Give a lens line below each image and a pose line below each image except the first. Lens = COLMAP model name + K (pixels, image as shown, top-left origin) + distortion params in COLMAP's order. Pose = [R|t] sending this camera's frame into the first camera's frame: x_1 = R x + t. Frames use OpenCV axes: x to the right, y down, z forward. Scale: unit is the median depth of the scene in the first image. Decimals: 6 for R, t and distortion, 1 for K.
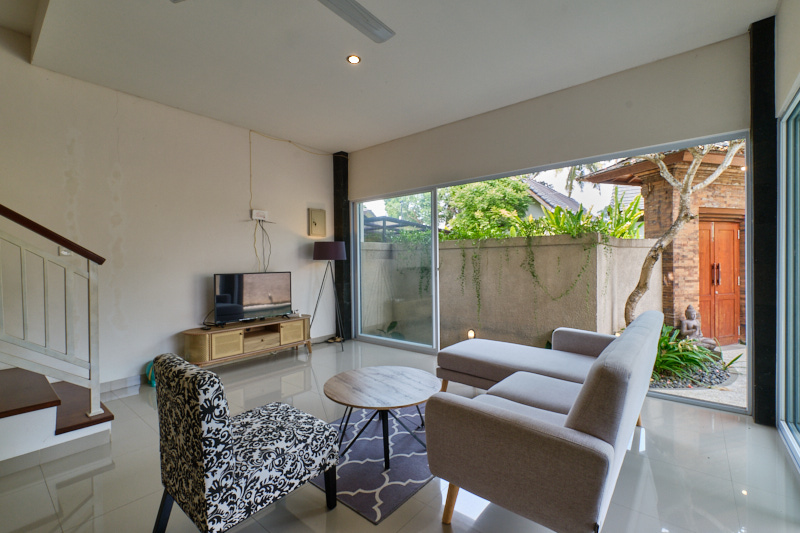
lens RADIAL K [[353.9, 0, 400.6], [0, 353.9, 264.0], [0, 0, 1]] dist [-0.002802, -0.000183]
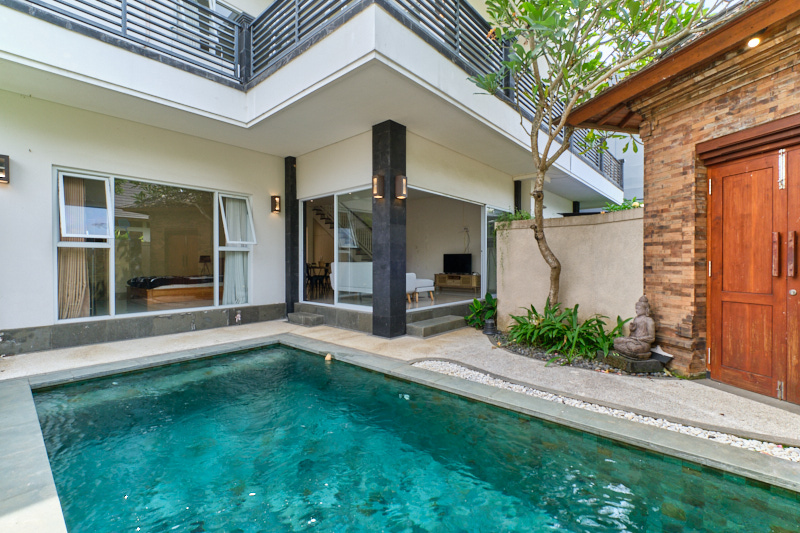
lens RADIAL K [[353.9, 0, 399.0], [0, 353.9, 263.2], [0, 0, 1]] dist [-0.002802, -0.000183]
pose [[-0.034194, 0.016191, -0.999284, 1.653332], [-0.006276, 0.999846, 0.016415, 0.043433], [0.999396, 0.006833, -0.034087, 0.564639]]
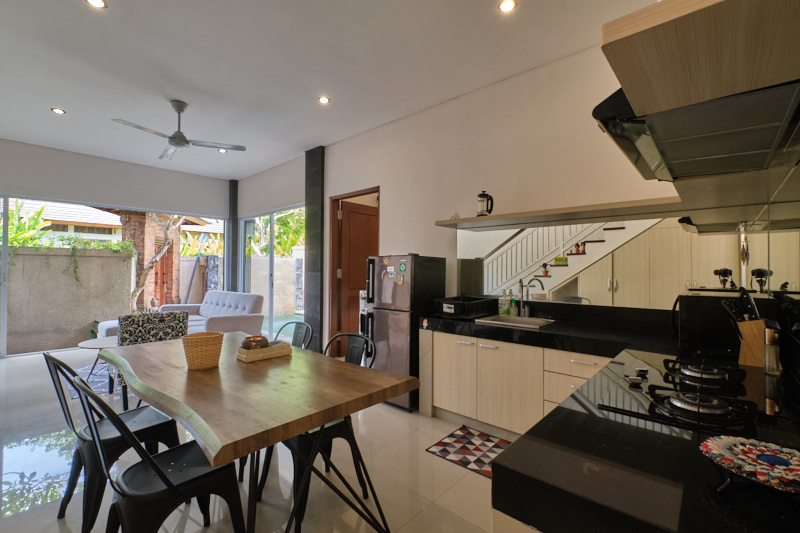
lens RADIAL K [[353.9, 0, 397.6], [0, 353.9, 266.2], [0, 0, 1]] dist [-0.002802, -0.000183]
pose [[0.038726, 0.022550, 0.998995, -0.766259], [0.000811, 0.999744, -0.022599, 0.012583], [-0.999250, 0.001685, 0.038698, -0.162393]]
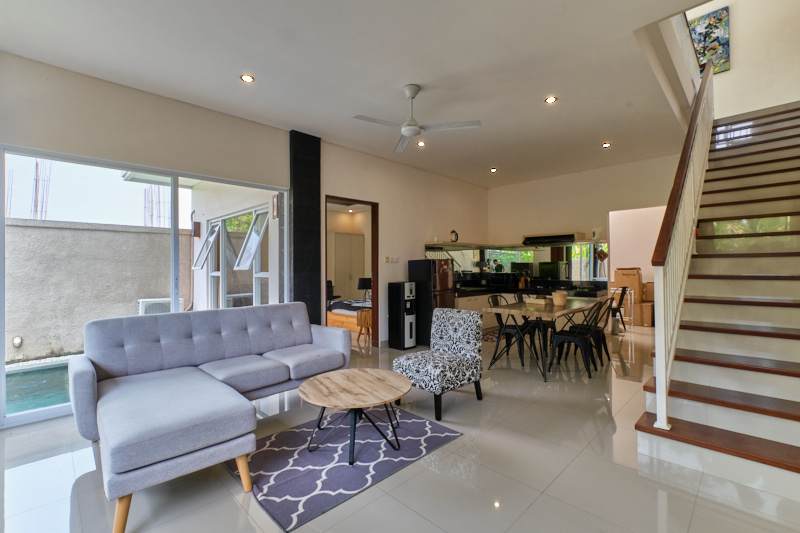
lens RADIAL K [[353.9, 0, 397.0], [0, 353.9, 263.1], [0, 0, 1]] dist [-0.002802, -0.000183]
pose [[-0.995095, 0.017178, 0.097419, -0.127684], [0.016945, 0.999851, -0.003218, -0.007193], [-0.097460, -0.001551, -0.995238, 0.928713]]
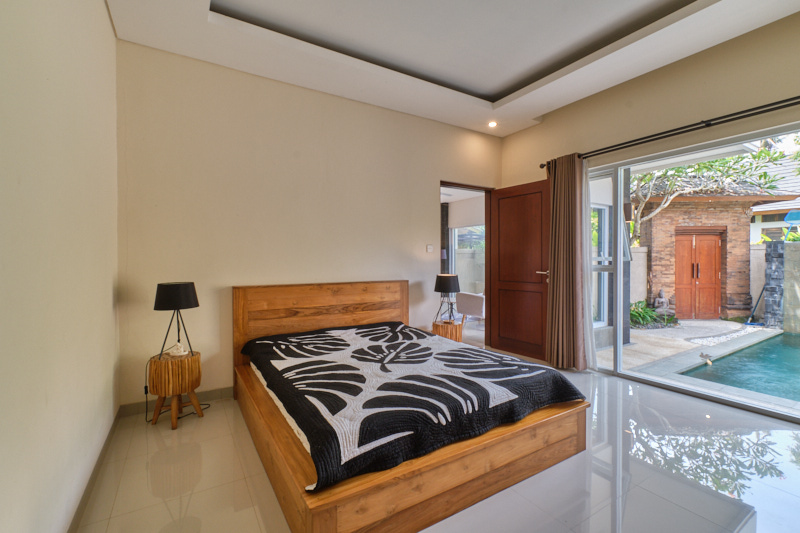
lens RADIAL K [[353.9, 0, 399.0], [0, 353.9, 265.7], [0, 0, 1]] dist [-0.002802, -0.000183]
pose [[0.948481, 0.013819, -0.316531, 0.215964], [-0.011775, 0.999896, 0.008369, 0.012979], [0.316614, -0.004211, 0.948545, -0.934404]]
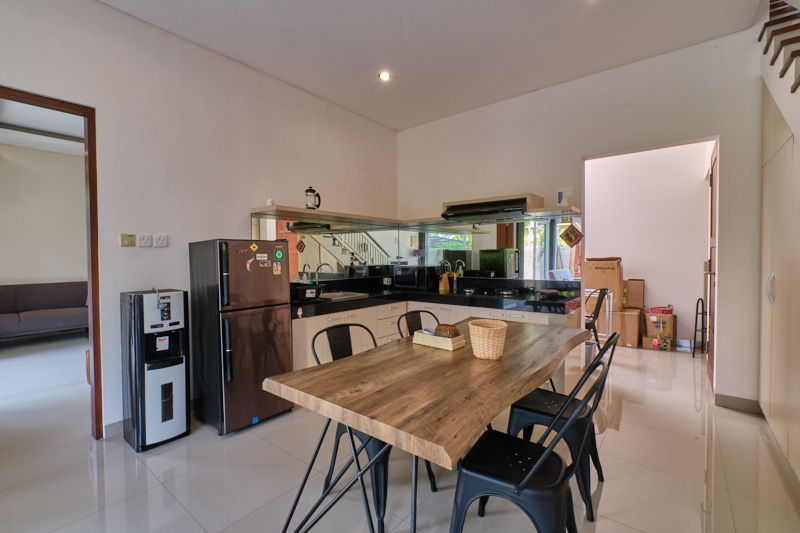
lens RADIAL K [[353.9, 0, 400.0], [0, 353.9, 265.3], [0, 0, 1]] dist [-0.002802, -0.000183]
pose [[-0.999670, 0.016570, -0.019618, -0.347559], [0.015875, 0.999258, 0.035091, 0.001316], [0.020185, 0.034768, -0.999192, 0.364244]]
